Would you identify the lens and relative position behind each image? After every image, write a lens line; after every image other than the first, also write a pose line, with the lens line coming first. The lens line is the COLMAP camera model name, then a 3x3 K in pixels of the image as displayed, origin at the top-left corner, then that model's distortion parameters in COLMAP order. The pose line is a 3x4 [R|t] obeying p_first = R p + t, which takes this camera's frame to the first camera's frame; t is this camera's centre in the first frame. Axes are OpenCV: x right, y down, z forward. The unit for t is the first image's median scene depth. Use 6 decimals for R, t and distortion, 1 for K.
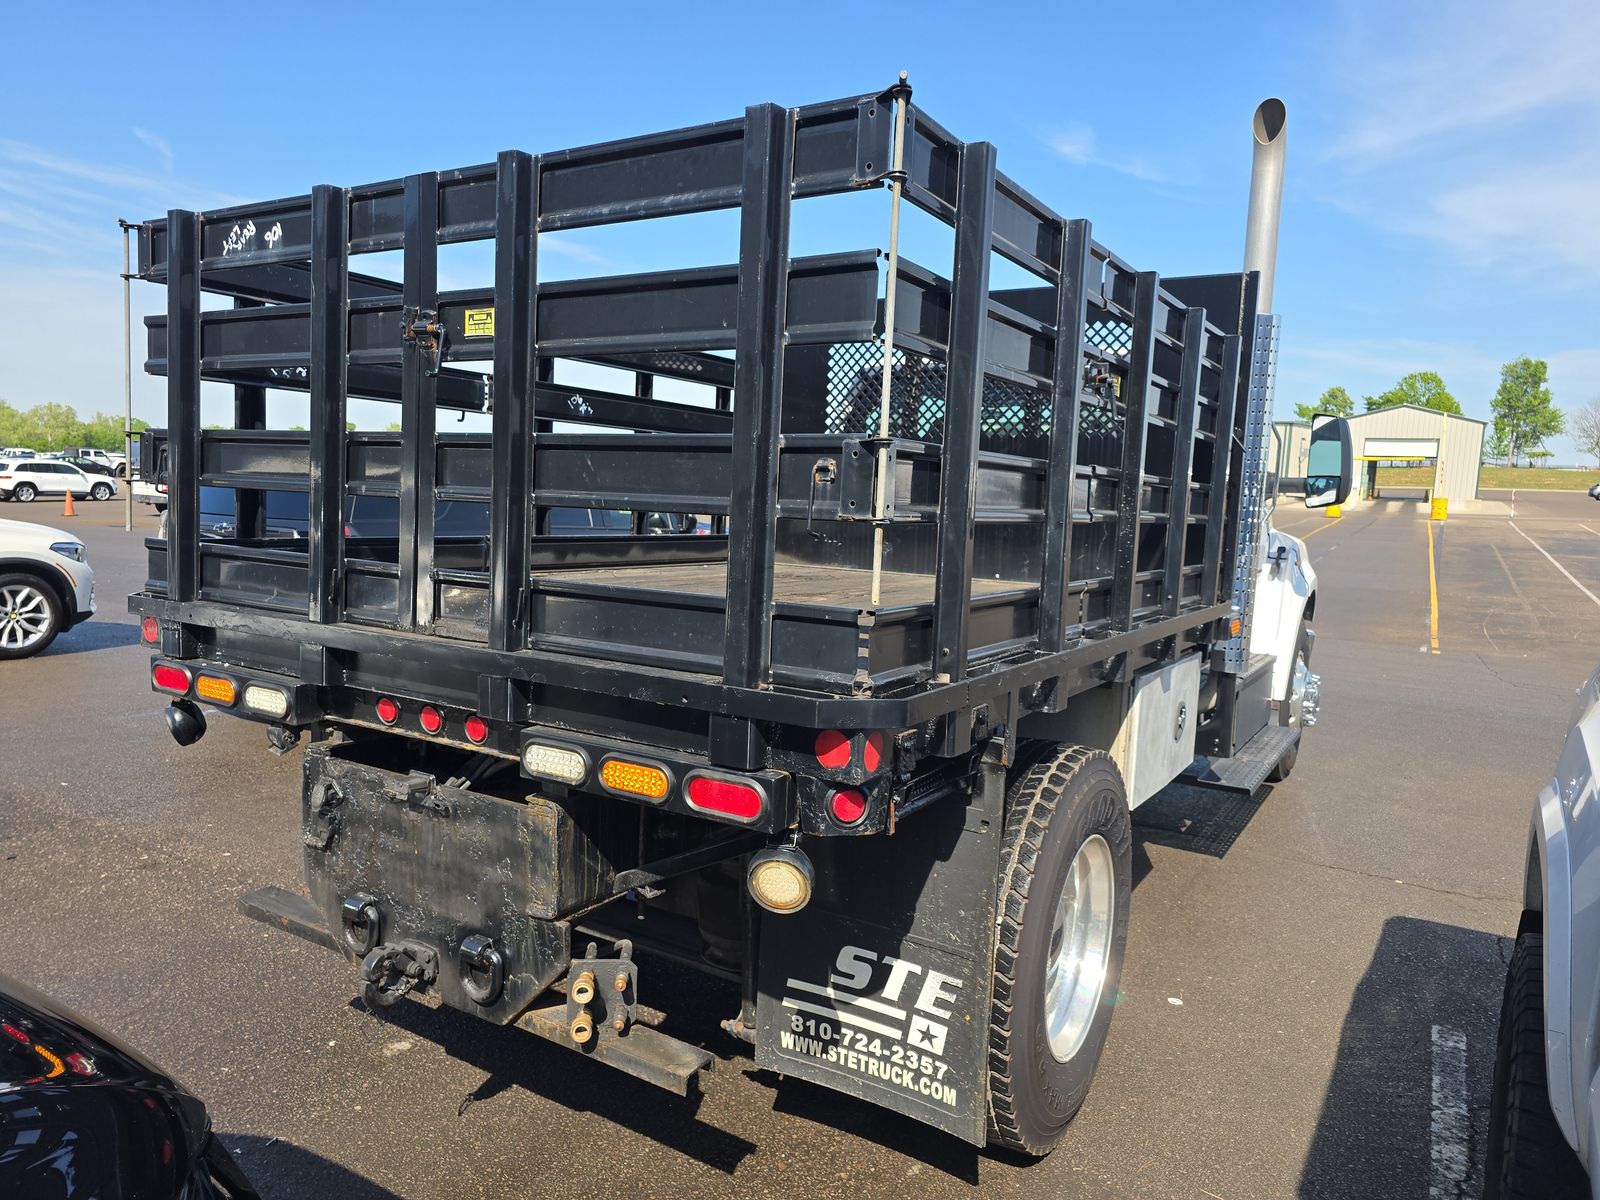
lens RADIAL K [[1068.8, 0, 795.4], [0, 1068.8, 589.7], [0, 0, 1]] dist [0.079415, -0.066895]
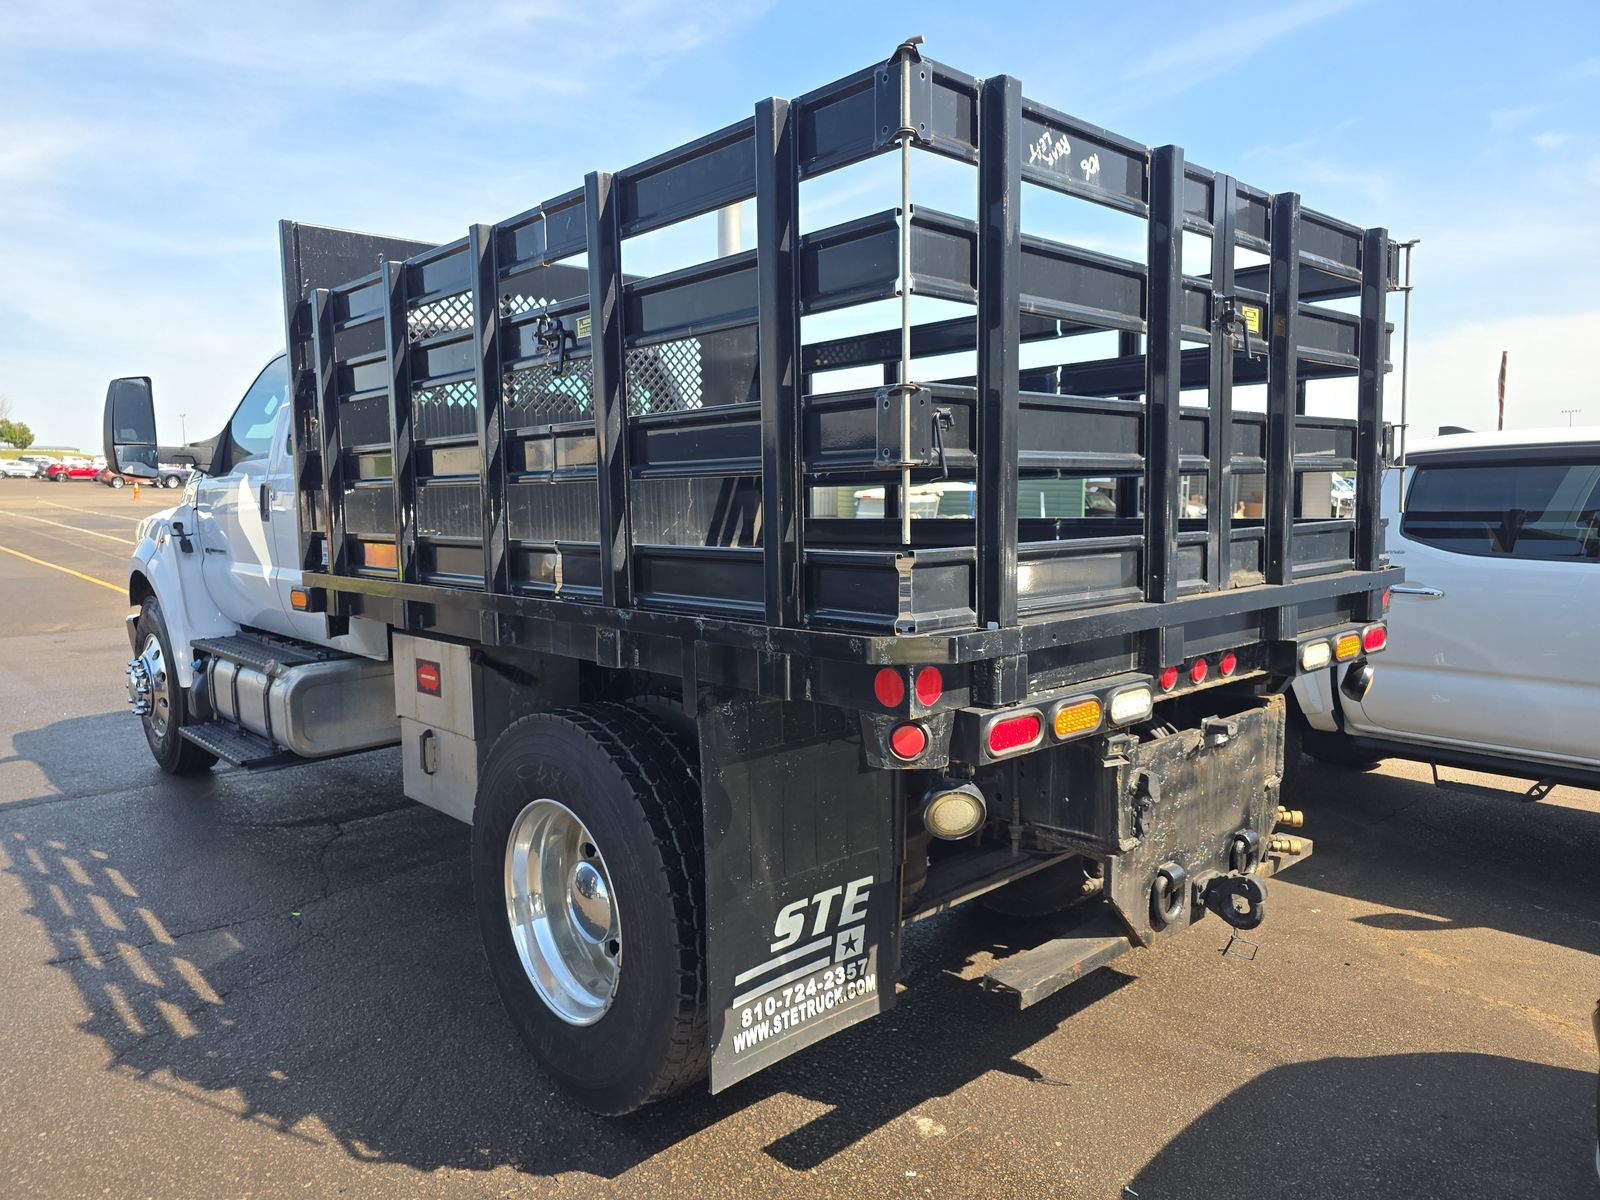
lens RADIAL K [[1068.8, 0, 795.4], [0, 1068.8, 589.7], [0, 0, 1]] dist [0.079415, -0.066895]
pose [[0.263870, -0.126956, 0.956167, -1.362591], [0.107985, 0.988956, 0.101510, -0.107310], [-0.958494, 0.076467, 0.274666, 0.993125]]
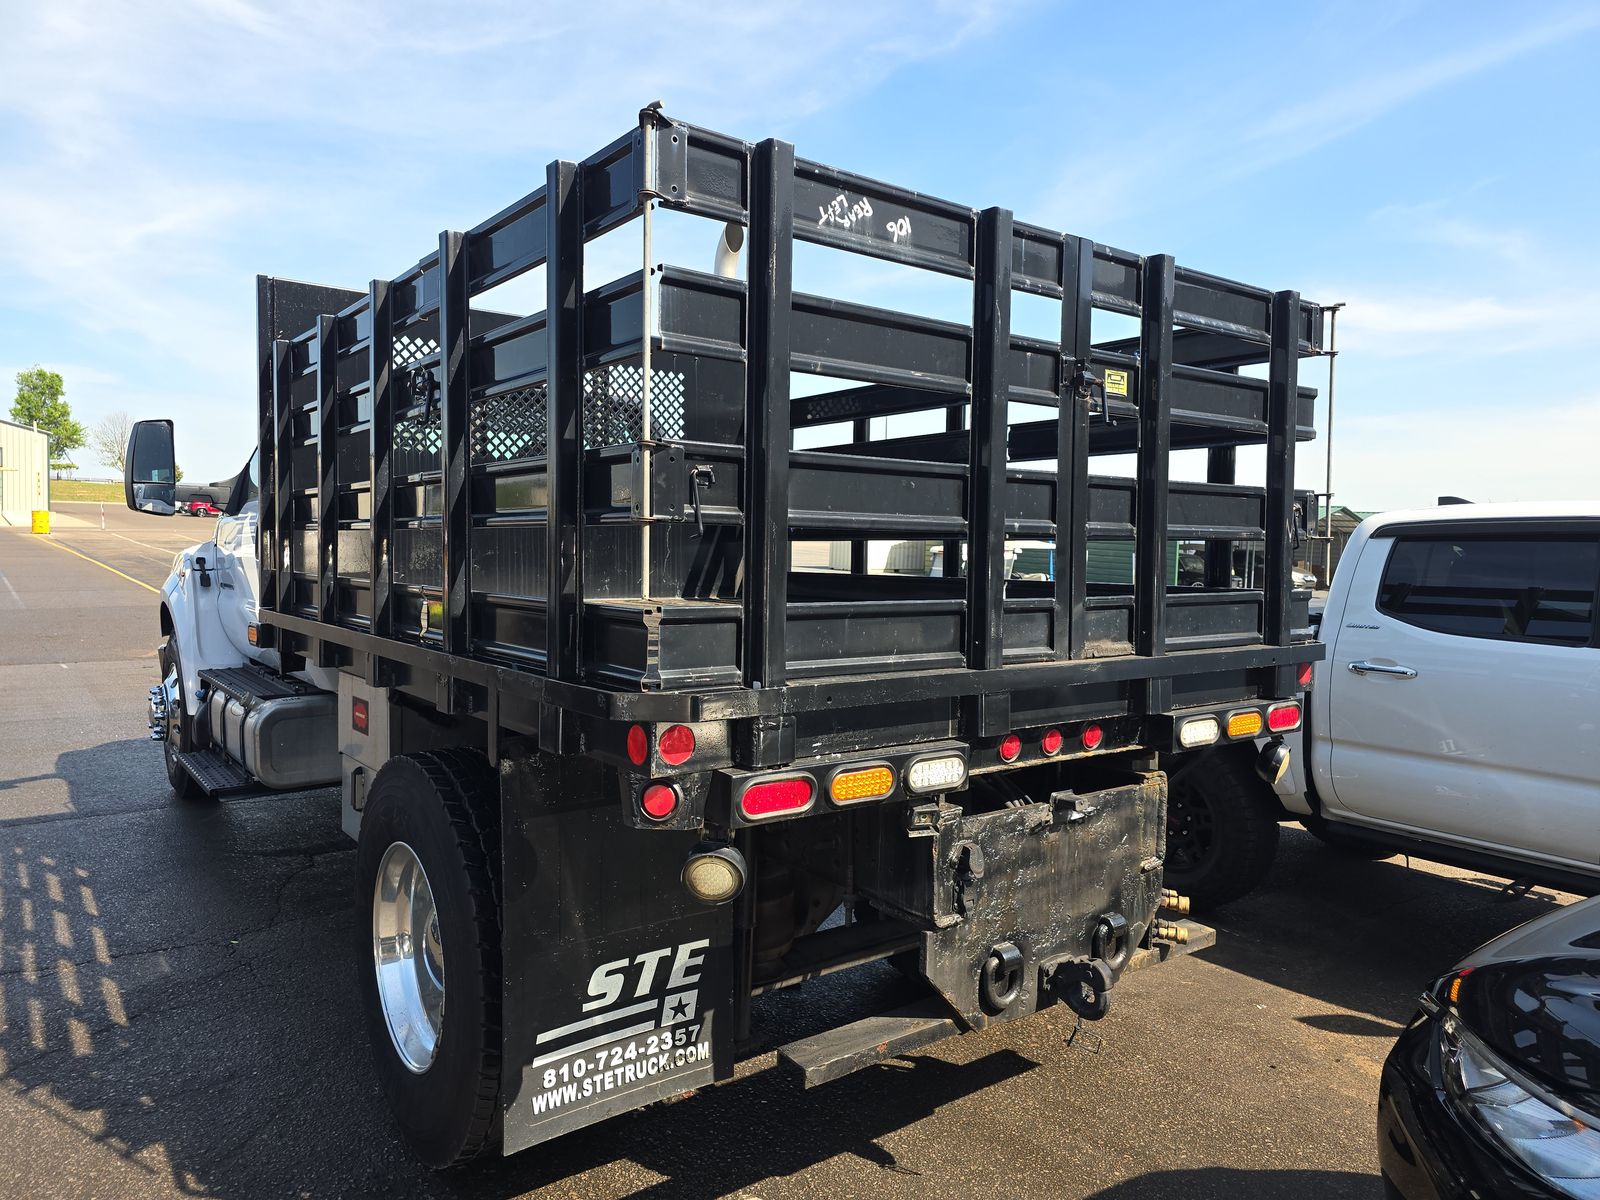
lens RADIAL K [[1068.8, 0, 795.4], [0, 1068.8, 589.7], [0, 0, 1]] dist [0.079415, -0.066895]
pose [[0.355621, -0.070861, 0.931940, -1.282637], [0.080289, 0.995752, 0.045075, -0.088212], [-0.931175, 0.058795, 0.359800, 0.774357]]
